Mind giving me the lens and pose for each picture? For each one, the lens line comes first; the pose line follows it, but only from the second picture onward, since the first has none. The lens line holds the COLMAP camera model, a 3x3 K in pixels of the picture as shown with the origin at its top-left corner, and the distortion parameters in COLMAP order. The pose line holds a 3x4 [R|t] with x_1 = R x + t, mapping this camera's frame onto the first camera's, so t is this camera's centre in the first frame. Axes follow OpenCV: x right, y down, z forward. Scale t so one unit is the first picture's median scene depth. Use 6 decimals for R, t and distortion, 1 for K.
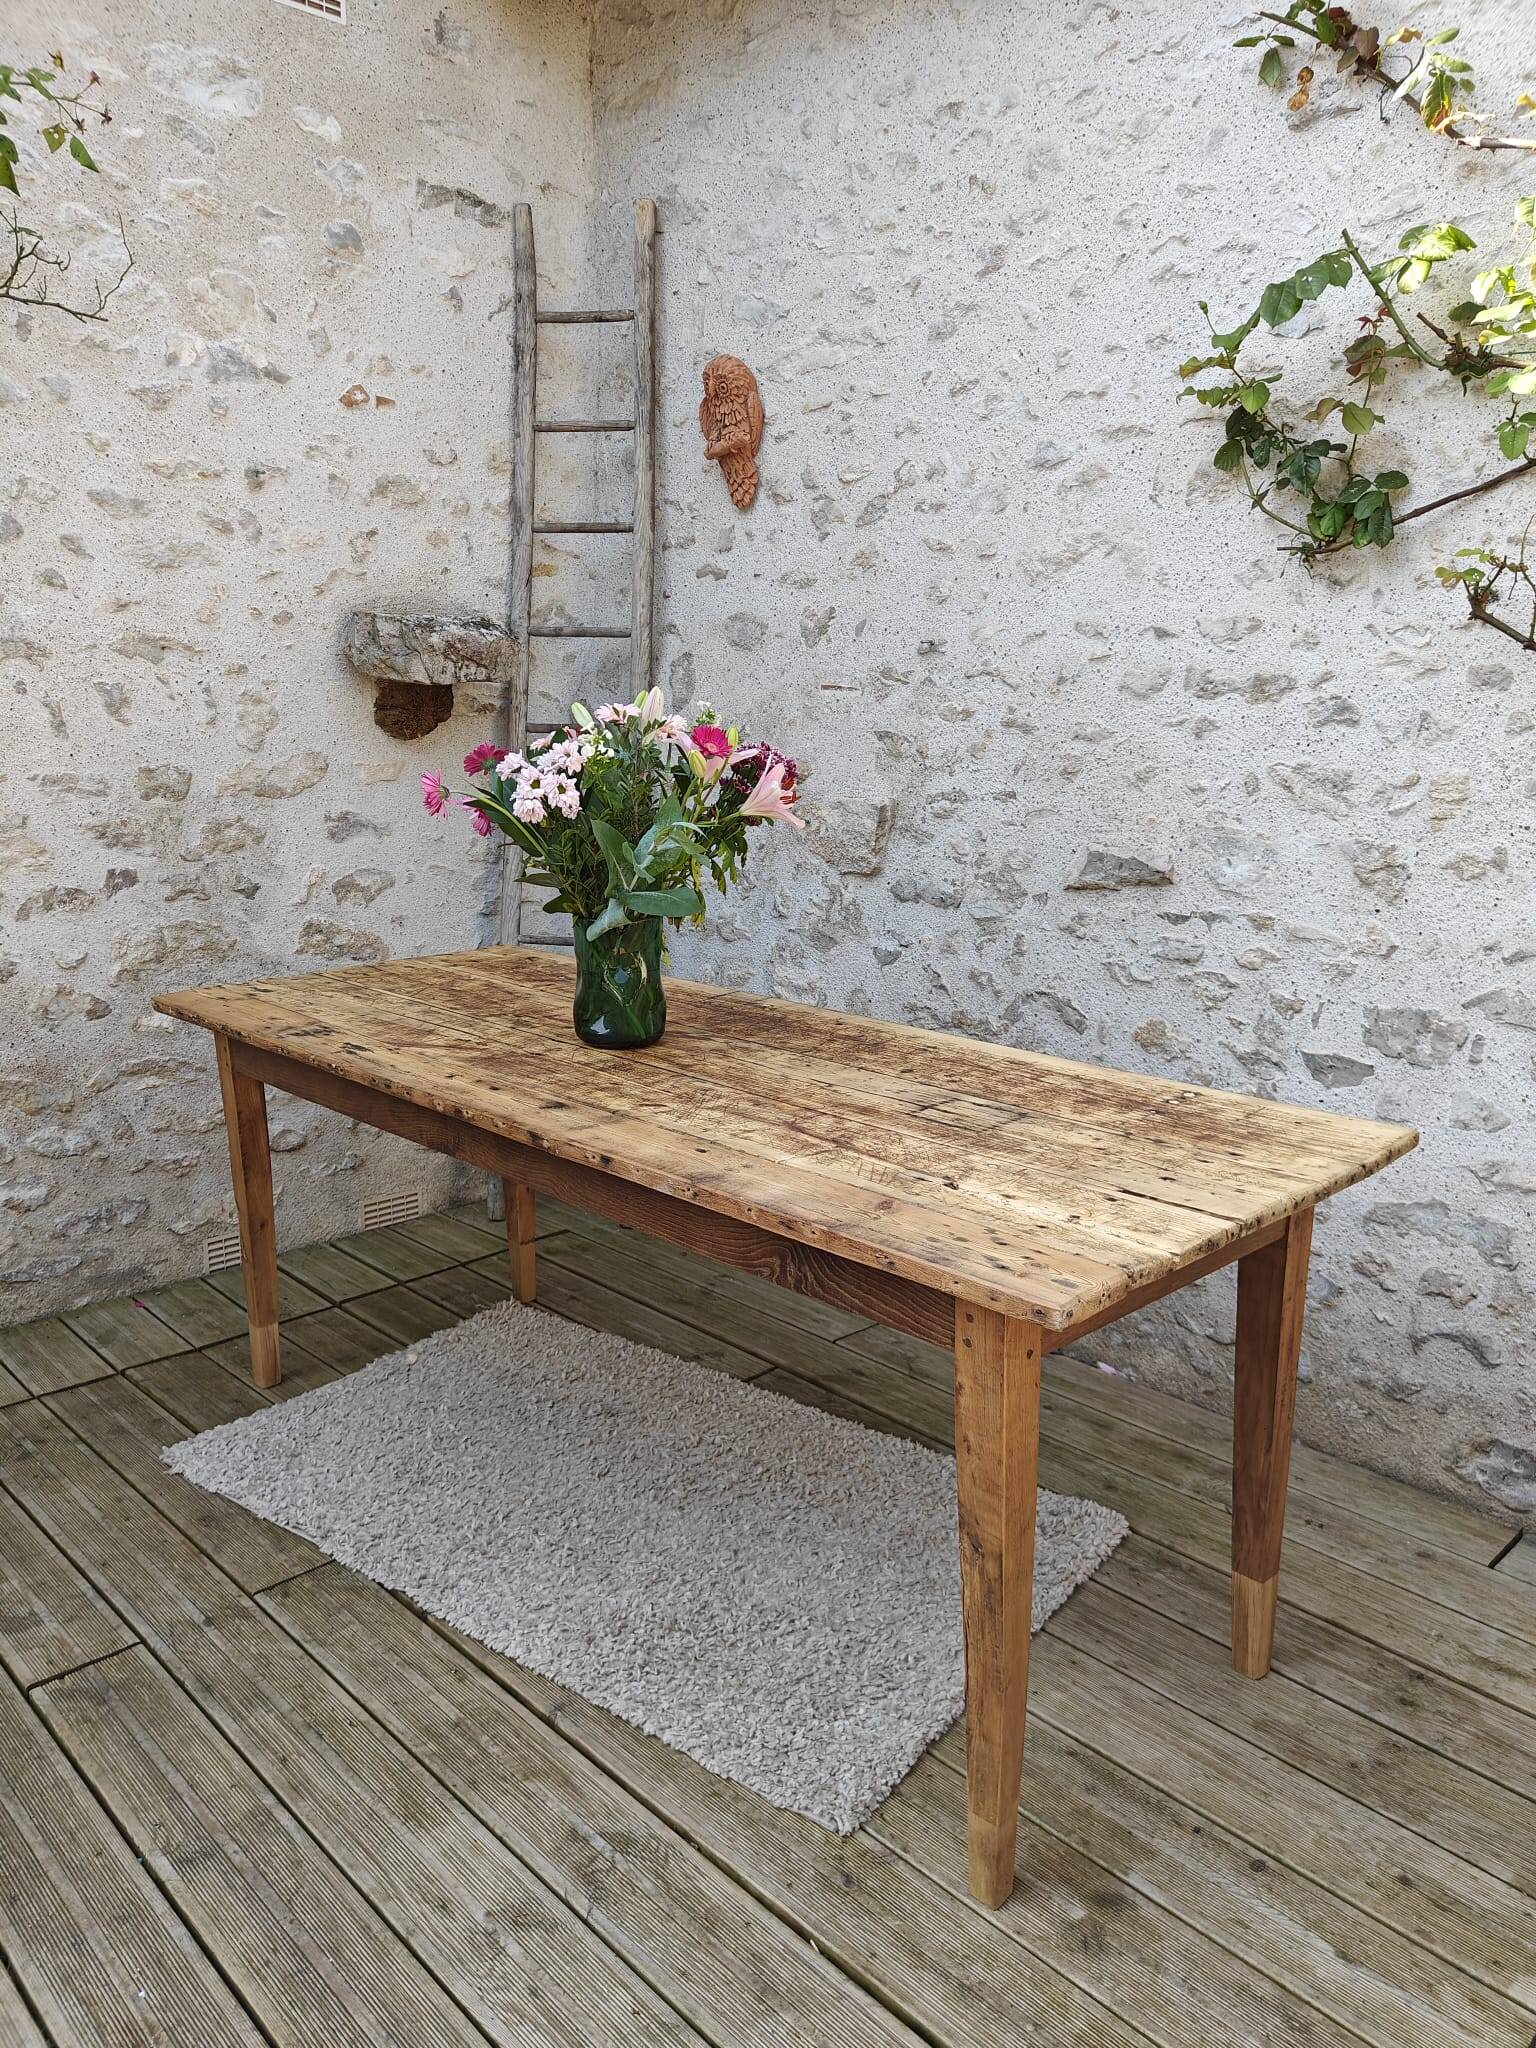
lens RADIAL K [[1436.2, 0, 771.3], [0, 1436.2, 1037.1], [0, 0, 1]] dist [0.005706, -0.003531]
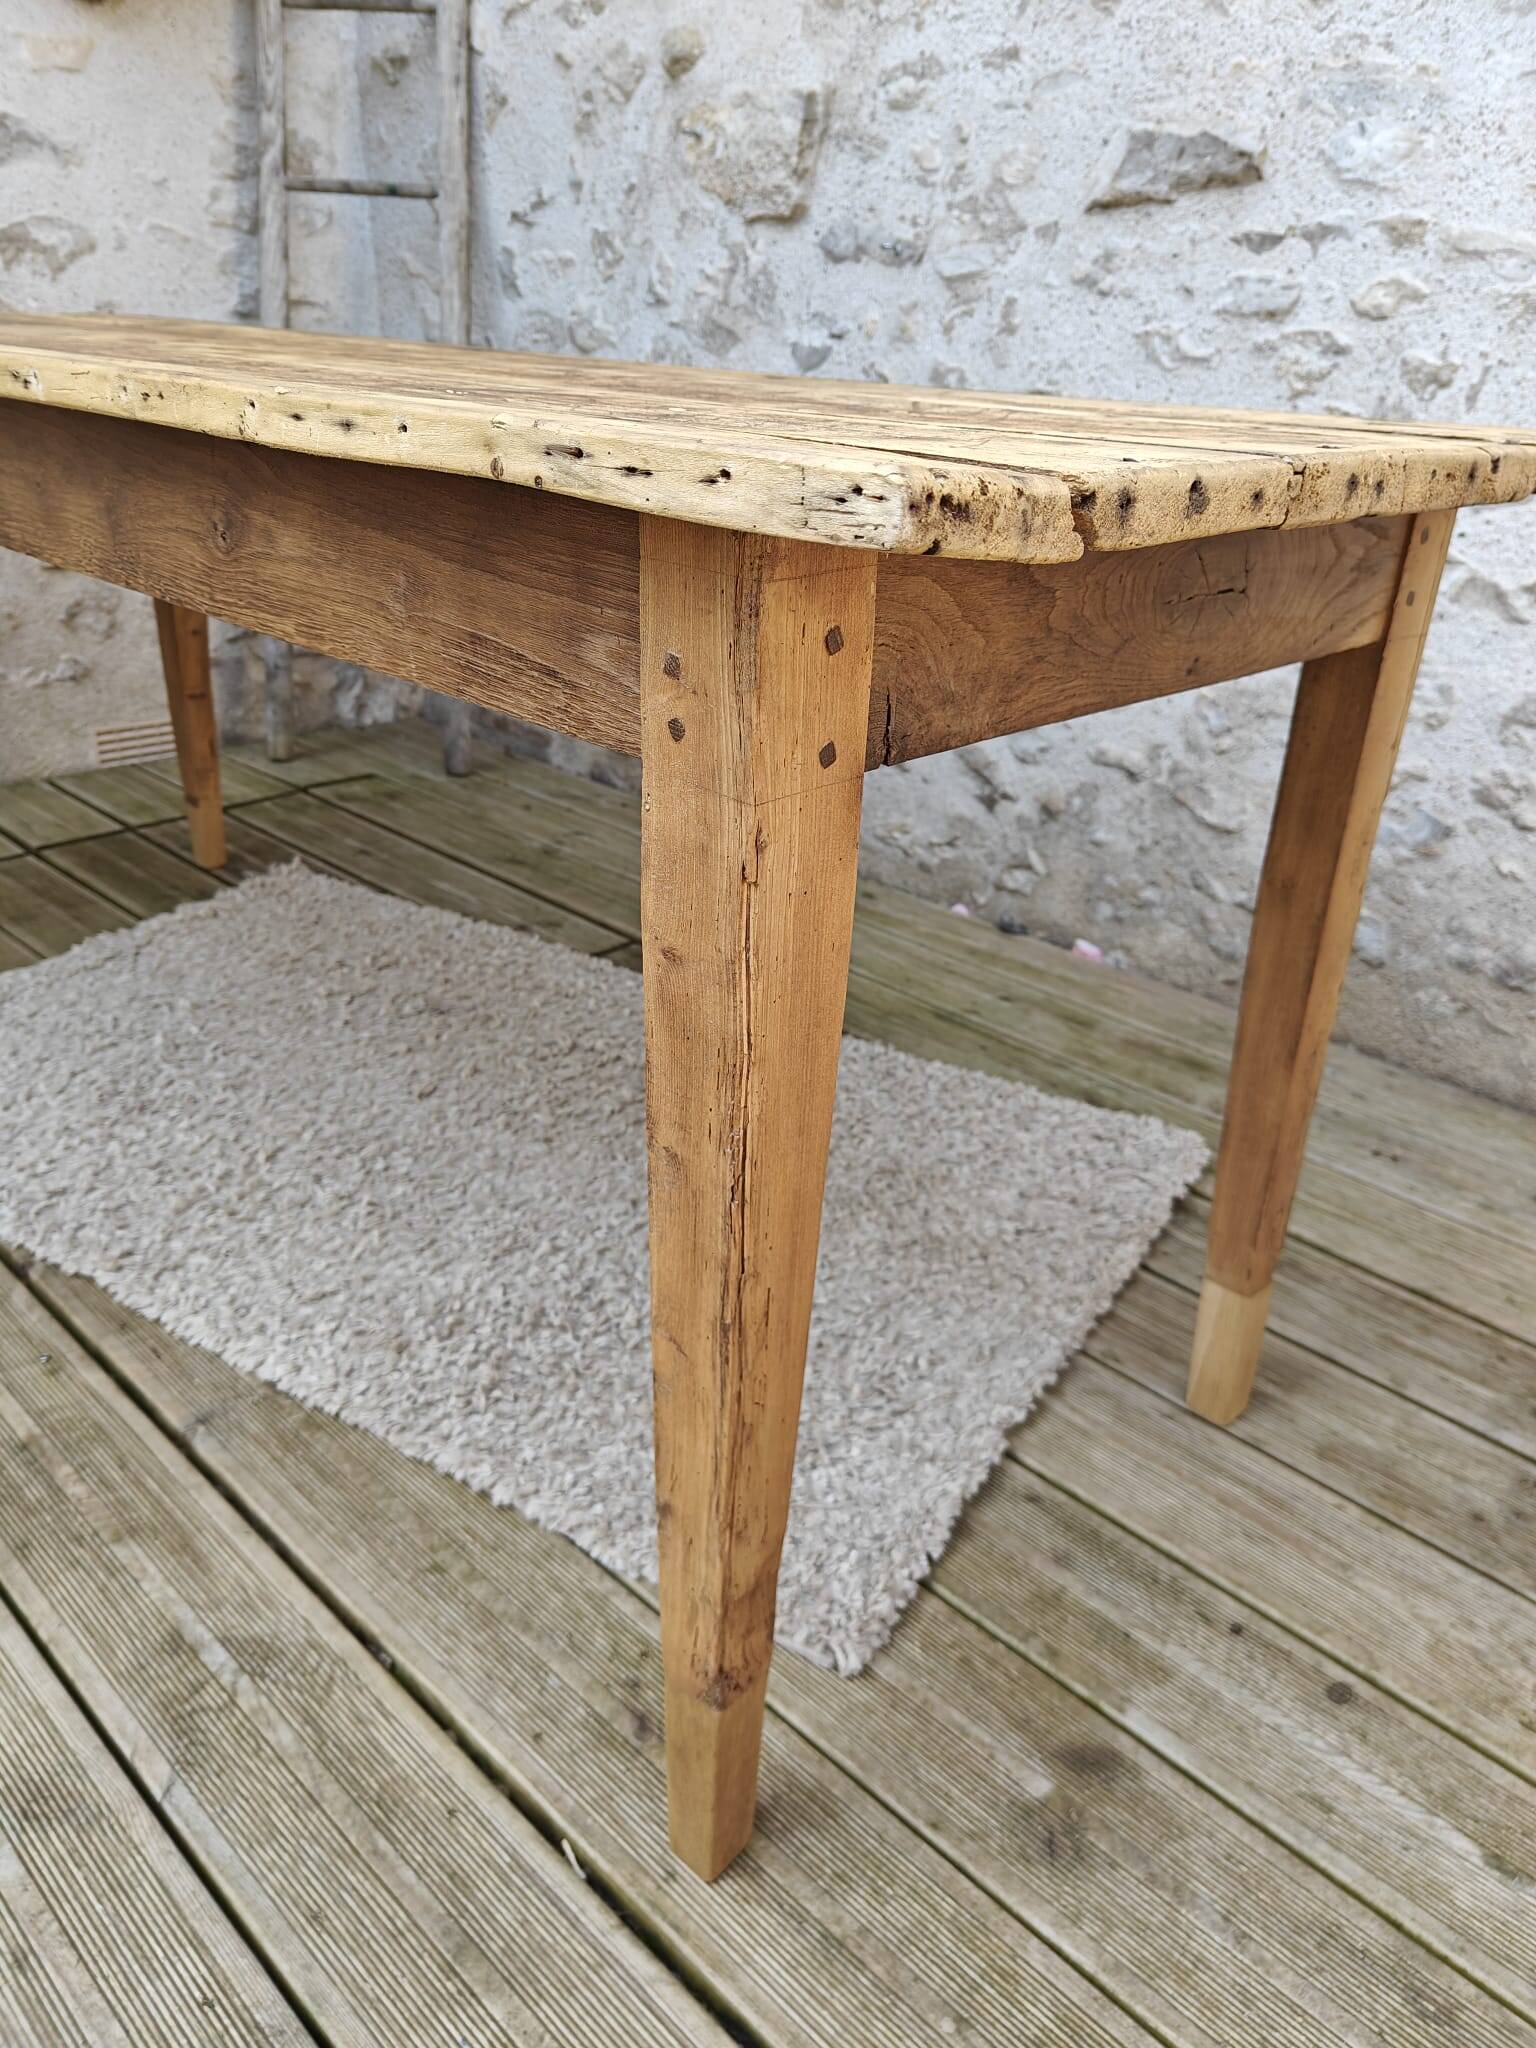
lens RADIAL K [[1436.2, 0, 778.1], [0, 1436.2, 1041.8], [0, 0, 1]] dist [0.005706, -0.003531]
pose [[0.998646, 0.018499, 0.048626, 0.042809], [-0.029724, 0.969958, 0.241448, 0.105016], [-0.042699, -0.242567, 0.969195, 0.293287]]
